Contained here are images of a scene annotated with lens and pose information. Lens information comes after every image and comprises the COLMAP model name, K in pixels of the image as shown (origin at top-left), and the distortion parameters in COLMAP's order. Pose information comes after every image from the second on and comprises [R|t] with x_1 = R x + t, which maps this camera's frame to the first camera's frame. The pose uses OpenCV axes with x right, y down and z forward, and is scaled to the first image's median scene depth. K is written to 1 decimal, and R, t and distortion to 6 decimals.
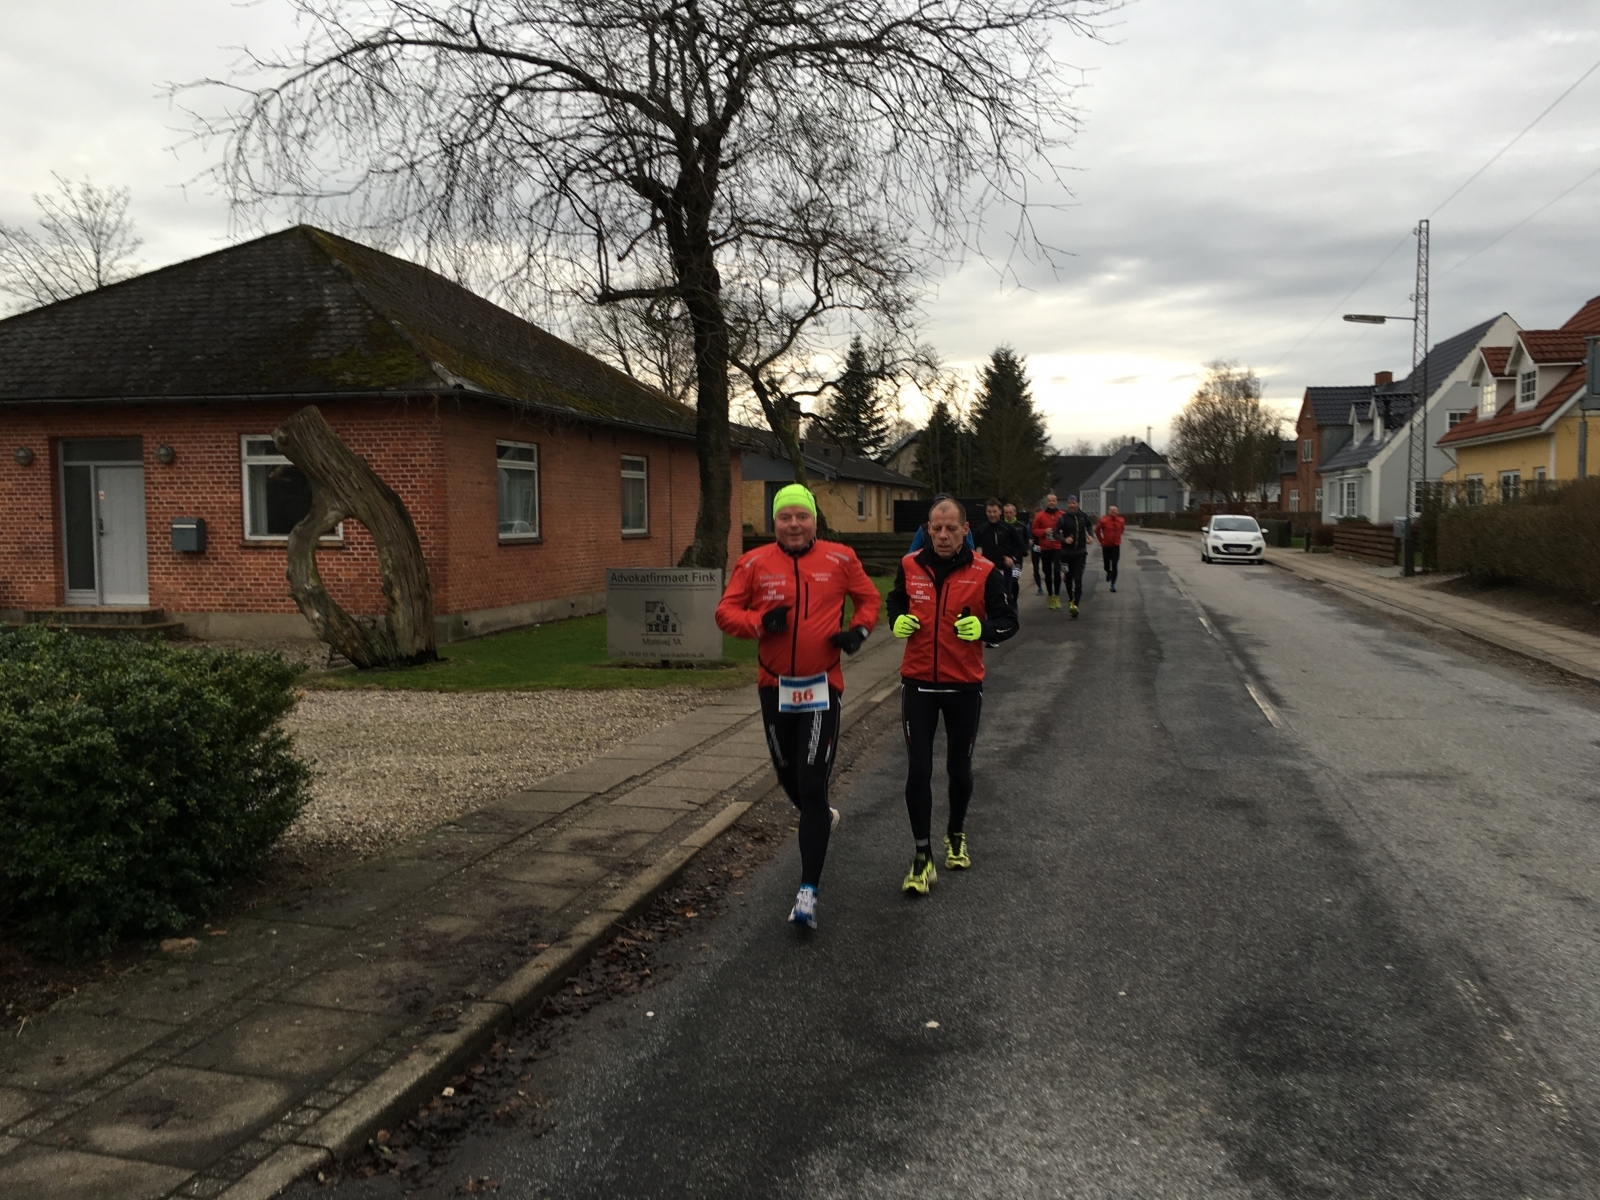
lens RADIAL K [[1327.7, 0, 831.2], [0, 1327.7, 602.6], [0, 0, 1]] dist [0.069417, -0.088659]
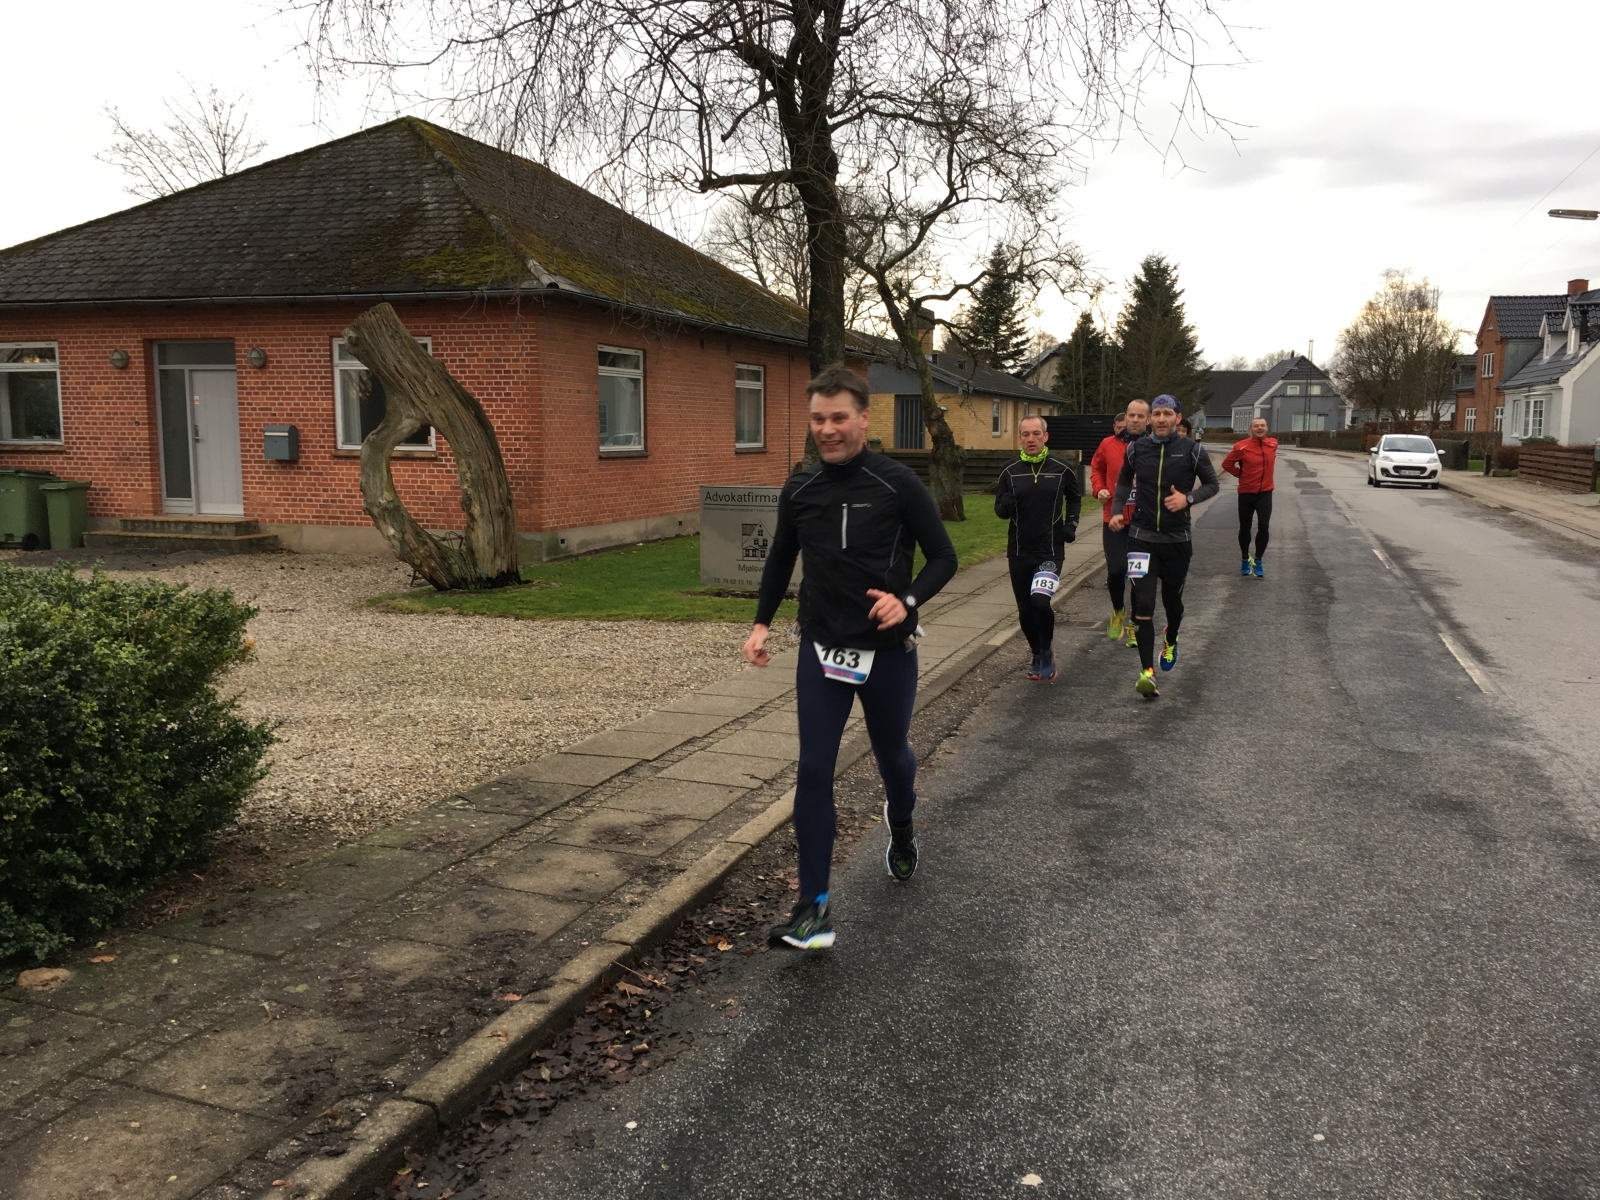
lens RADIAL K [[1325.4, 0, 813.6], [0, 1325.4, 589.4], [0, 0, 1]] dist [0.070837, -0.094003]
pose [[0.993194, 0.024370, -0.113891, 0.012182], [-0.018260, 0.998353, 0.054385, -0.006034], [0.115029, -0.051935, 0.992004, 0.111274]]
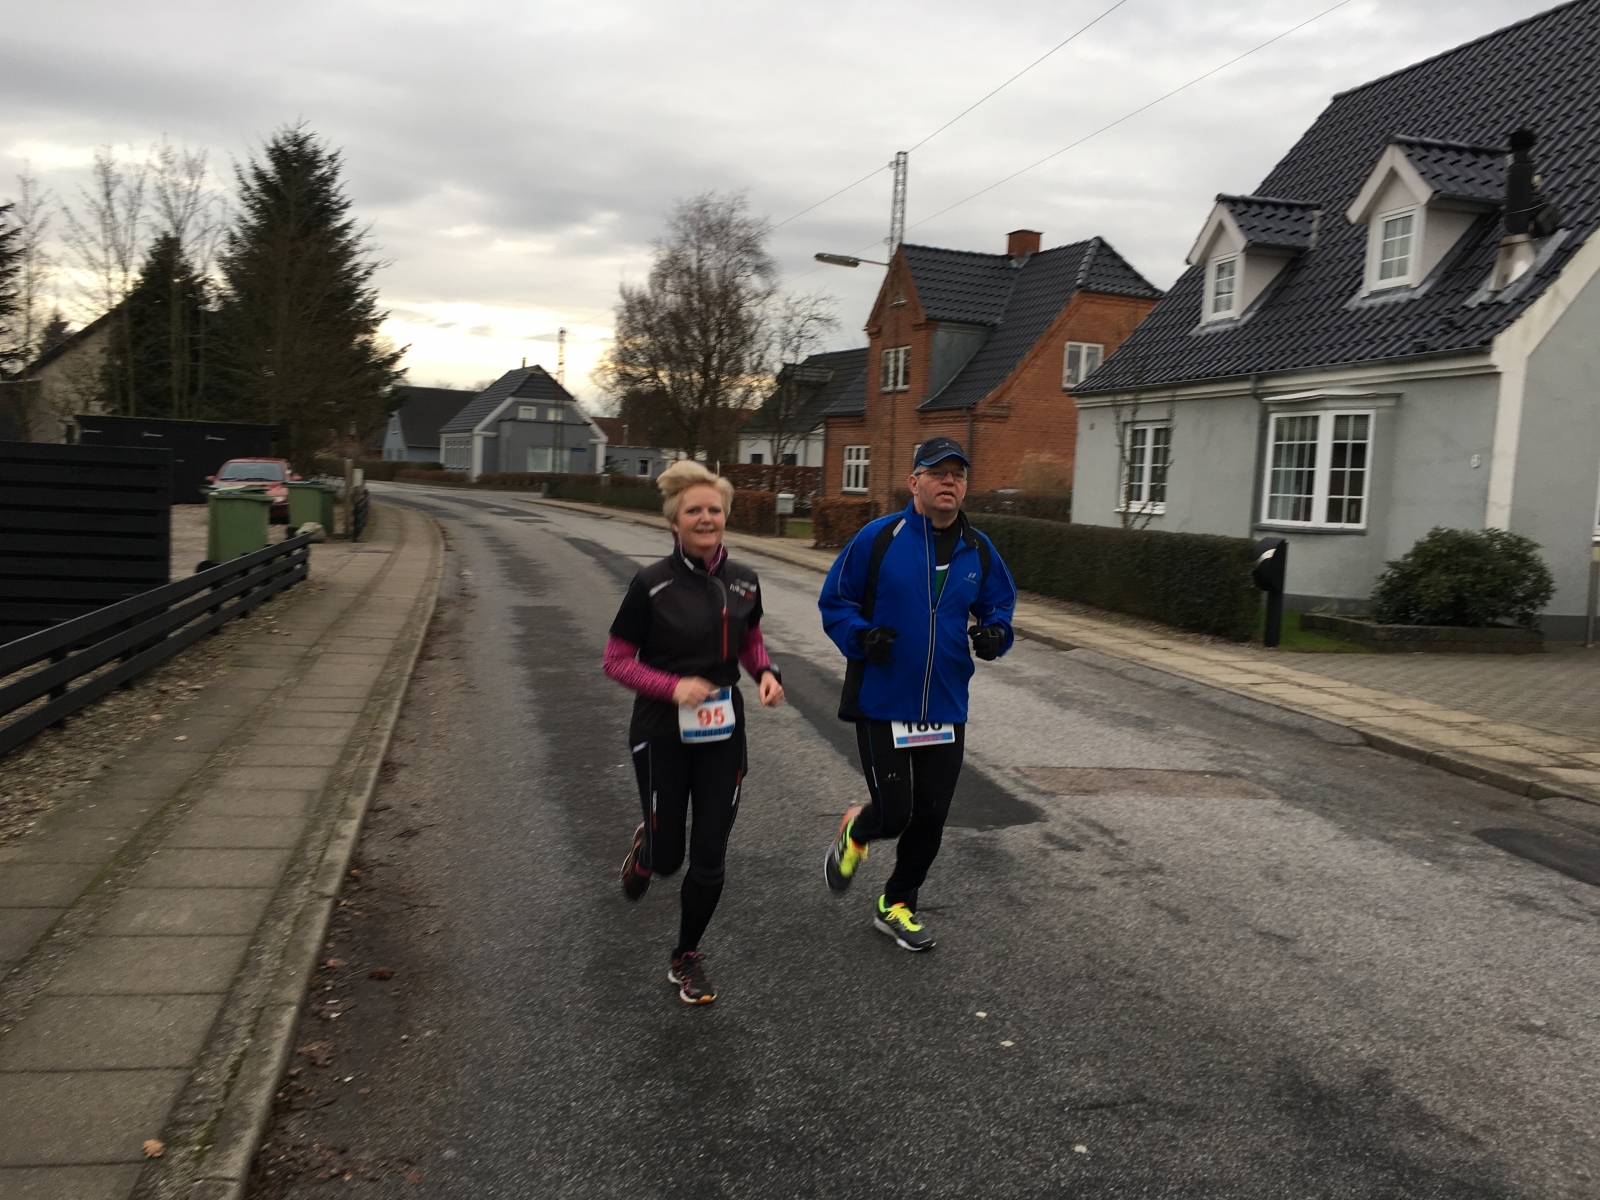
lens RADIAL K [[1318.0, 0, 750.7], [0, 1318.0, 561.6], [0, 0, 1]] dist [0.046561, -0.004860]
pose [[0.913166, 0.019589, 0.407117, 0.638320], [-0.020609, 0.999786, -0.001879, -0.239097], [-0.407067, -0.006675, 0.913374, 3.524515]]
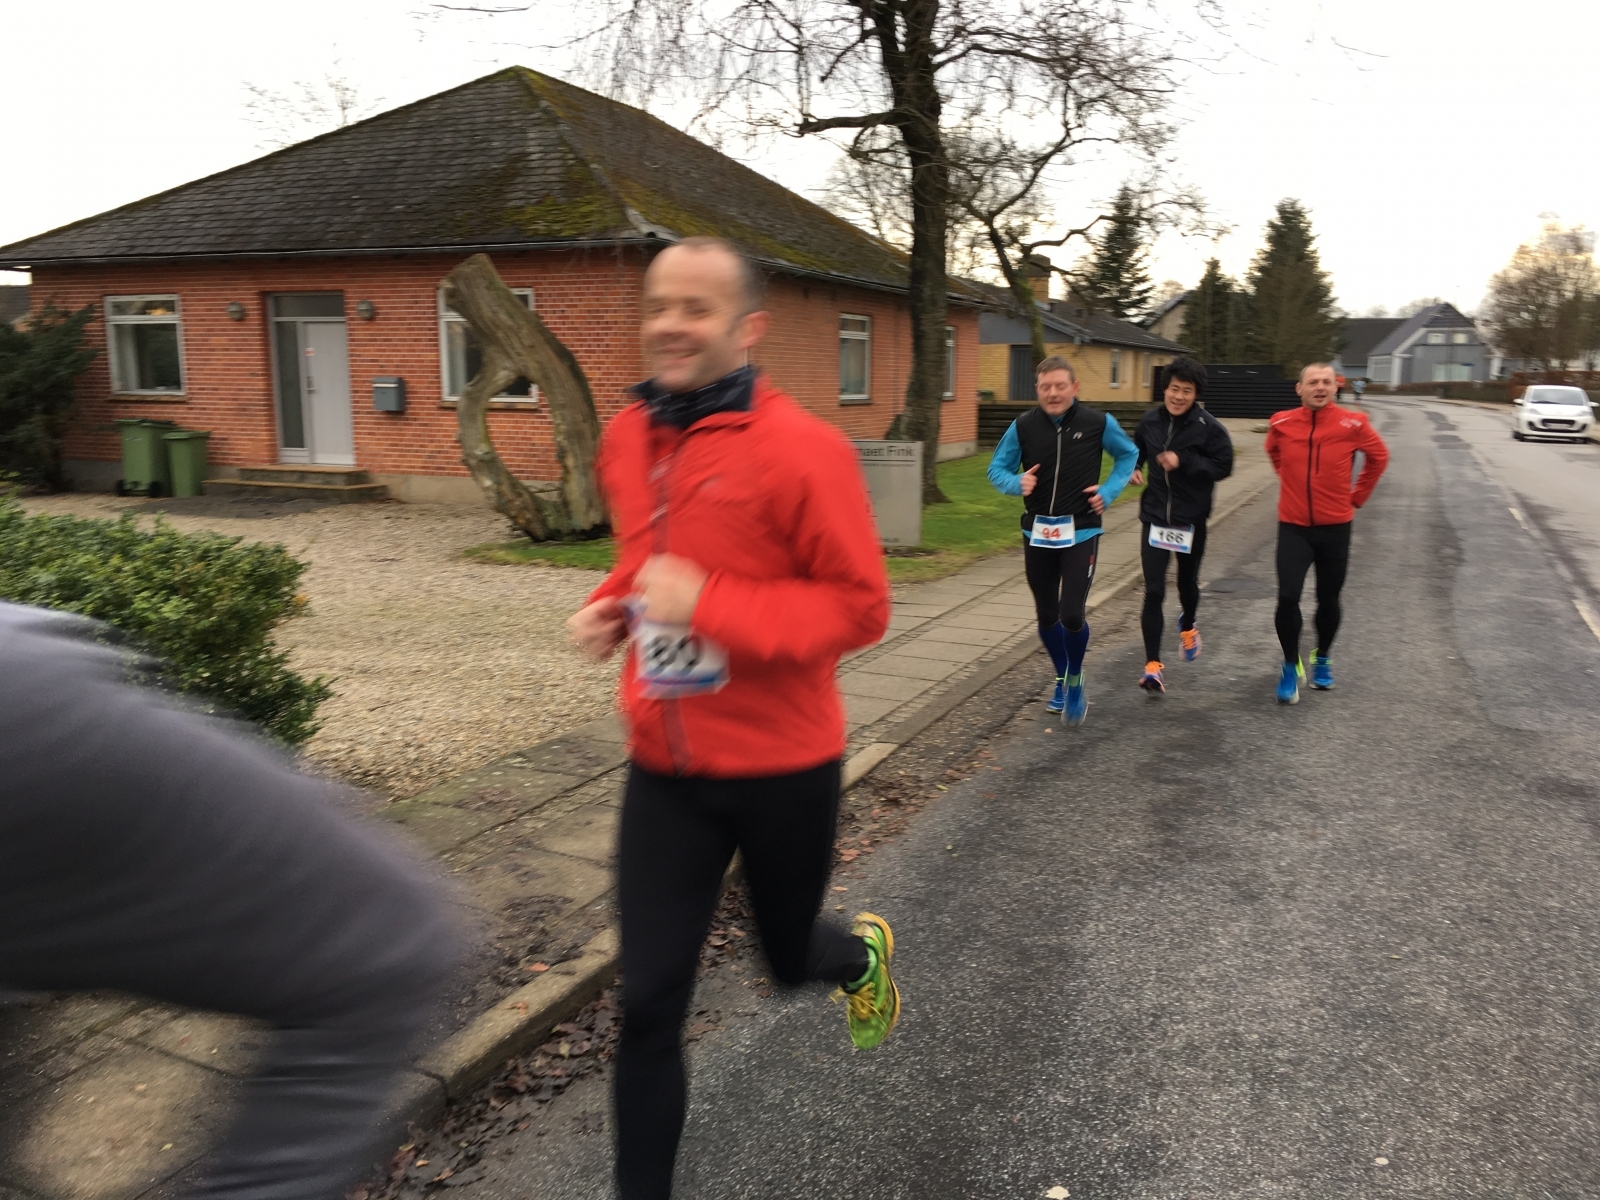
lens RADIAL K [[1323.1, 0, 809.8], [0, 1323.1, 594.3], [0, 0, 1]] dist [0.069742, -0.095898]
pose [[0.978503, 0.043752, -0.201536, 0.025745], [-0.024724, 0.995076, 0.095983, -0.007709], [0.204744, -0.088936, 0.974767, 0.130587]]
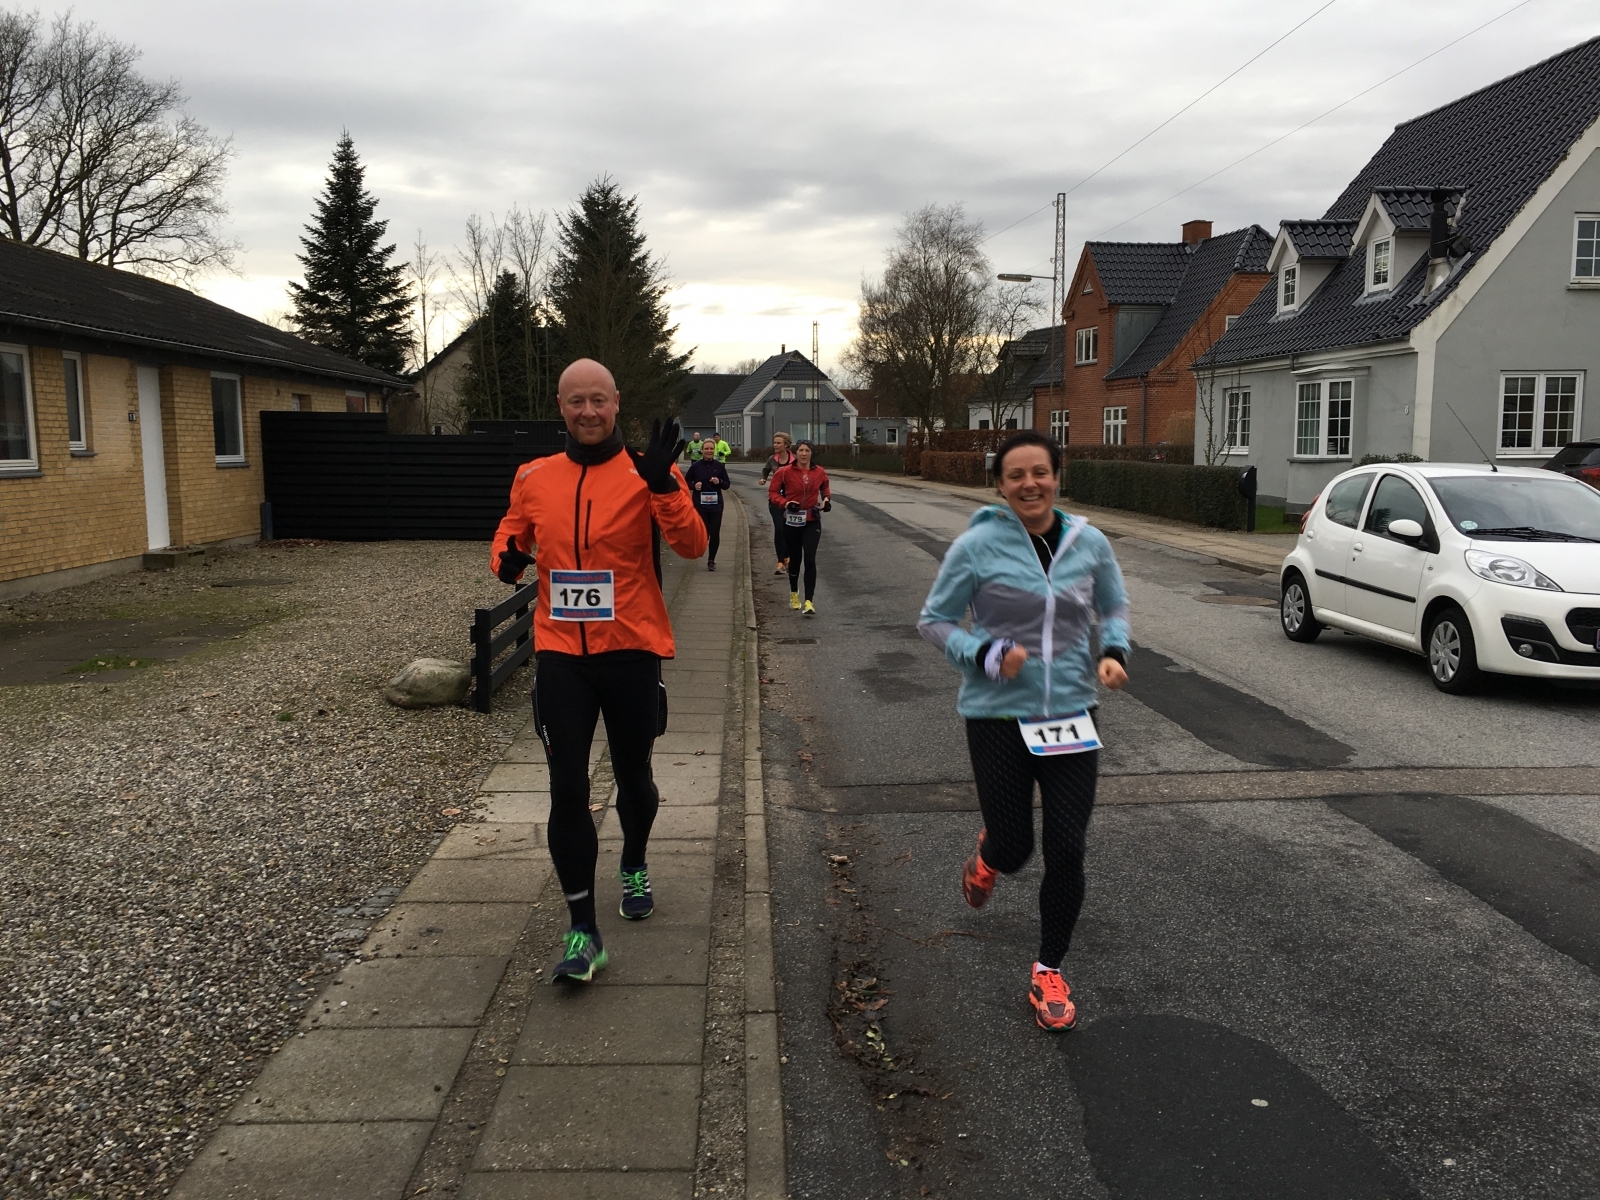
lens RADIAL K [[1293.8, 0, 792.3], [0, 1293.8, 599.6], [0, 0, 1]] dist [0.064876, -0.081319]
pose [[0.967872, -0.030880, 0.249541, 0.426611], [0.017831, 0.998361, 0.054387, -0.194591], [-0.250811, -0.048191, 0.966836, 2.773892]]
